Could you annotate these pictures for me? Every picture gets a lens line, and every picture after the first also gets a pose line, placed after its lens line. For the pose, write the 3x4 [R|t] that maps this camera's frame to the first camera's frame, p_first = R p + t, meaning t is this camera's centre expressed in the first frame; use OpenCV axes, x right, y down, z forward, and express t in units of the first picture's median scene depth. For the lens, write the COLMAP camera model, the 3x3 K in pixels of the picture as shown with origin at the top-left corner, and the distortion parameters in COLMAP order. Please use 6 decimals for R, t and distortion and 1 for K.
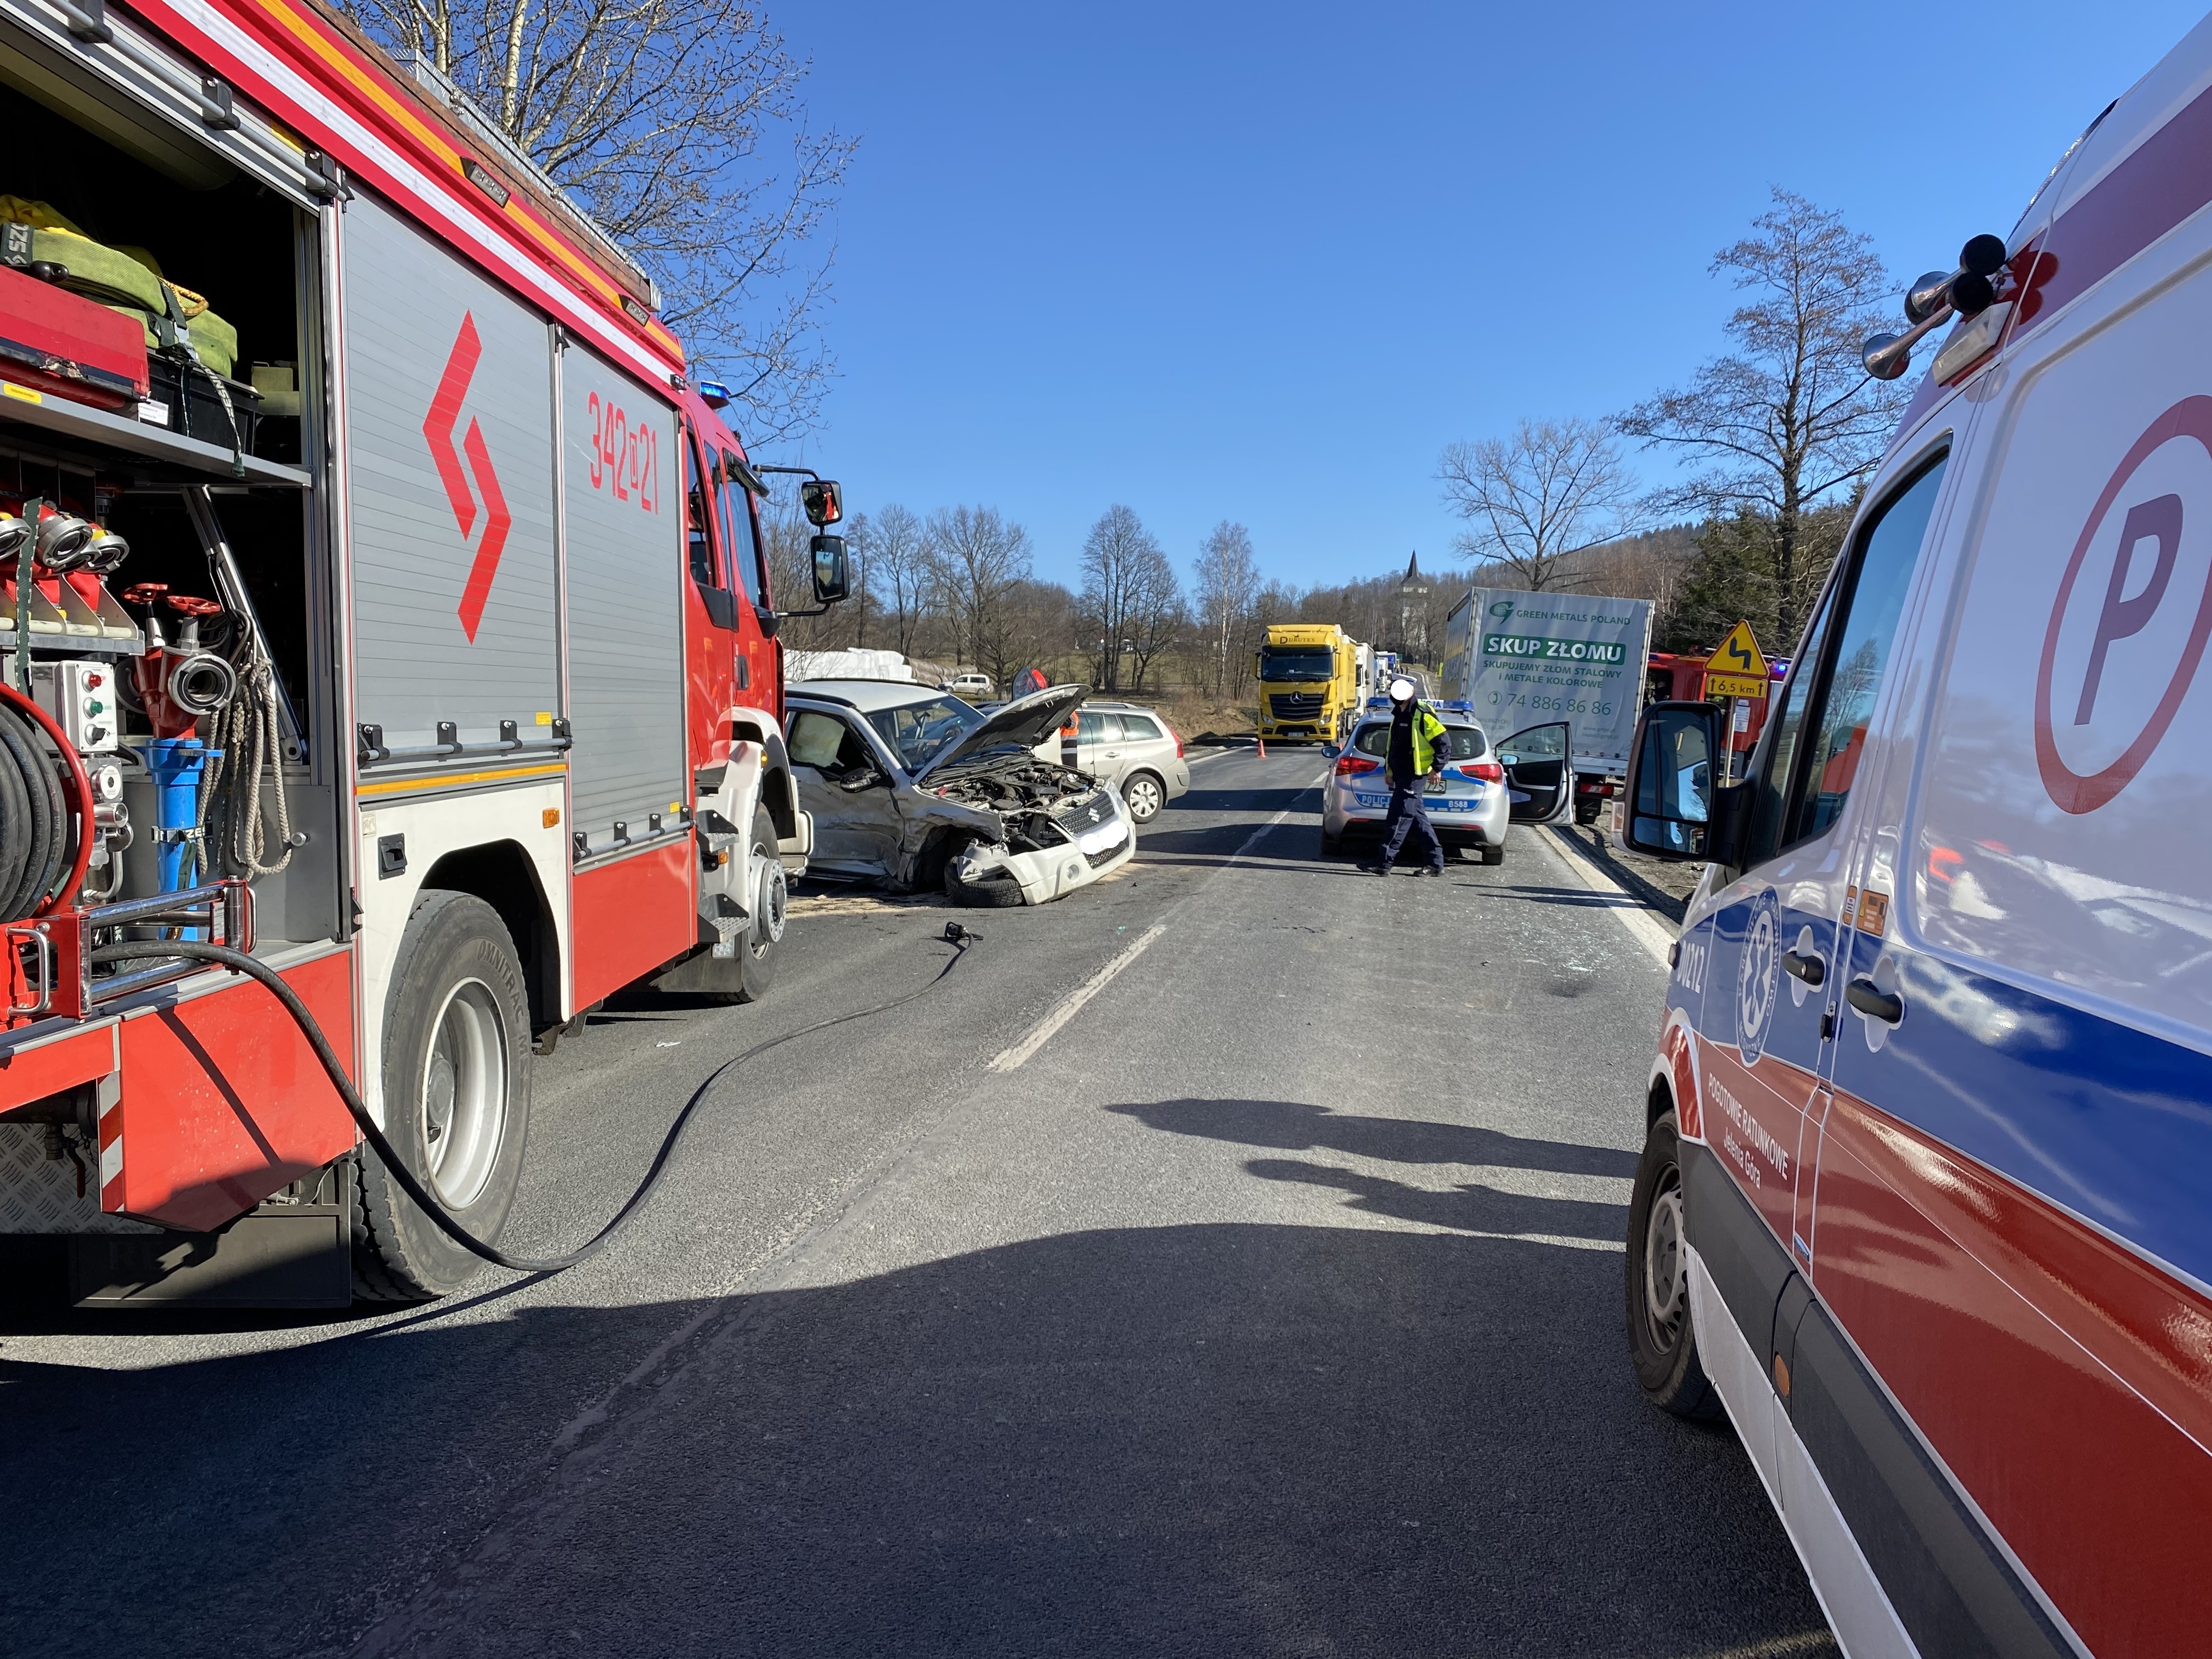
lens RADIAL K [[1686.0, 0, 1106.0], [0, 1686.0, 829.5], [0, 0, 1]] dist [0.002950, -0.000222]
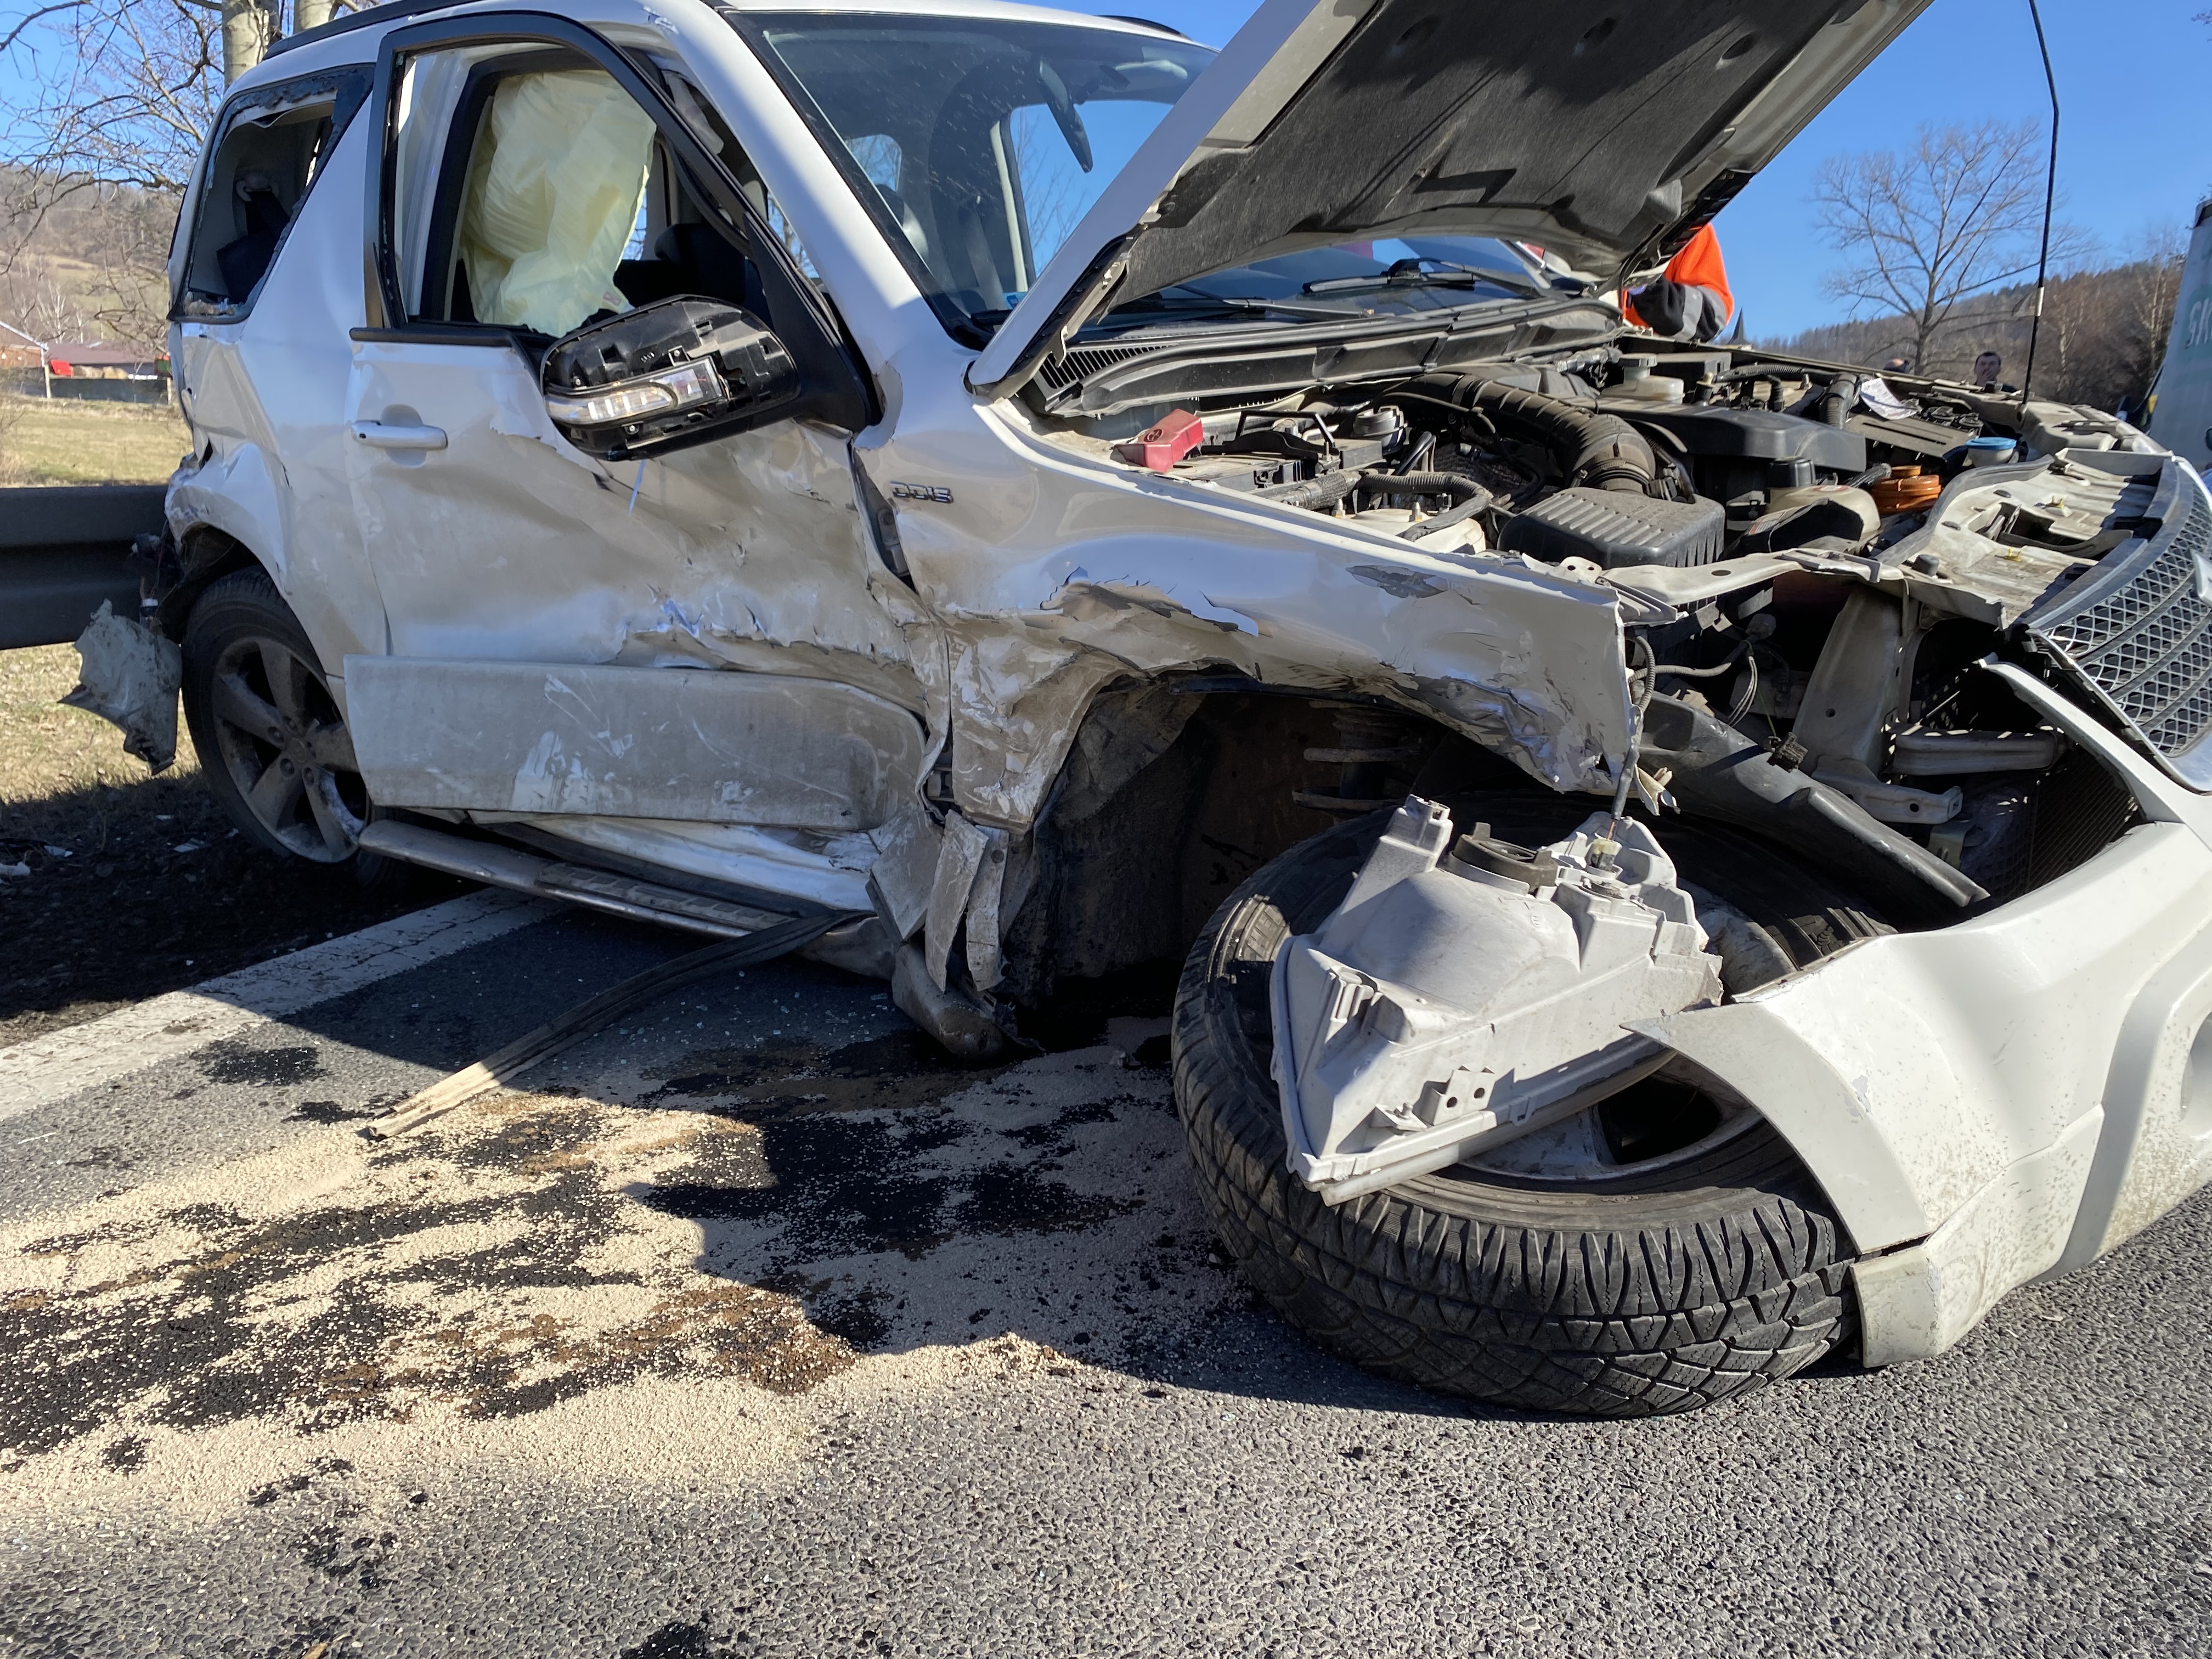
lens RADIAL K [[1686.0, 0, 1106.0], [0, 1686.0, 829.5], [0, 0, 1]] dist [0.002950, -0.000222]
pose [[0.986901, 0.026337, -0.159164, -0.075703], [-0.006243, 0.992080, 0.125450, -0.006883], [0.161207, -0.122813, 0.979249, 0.823871]]
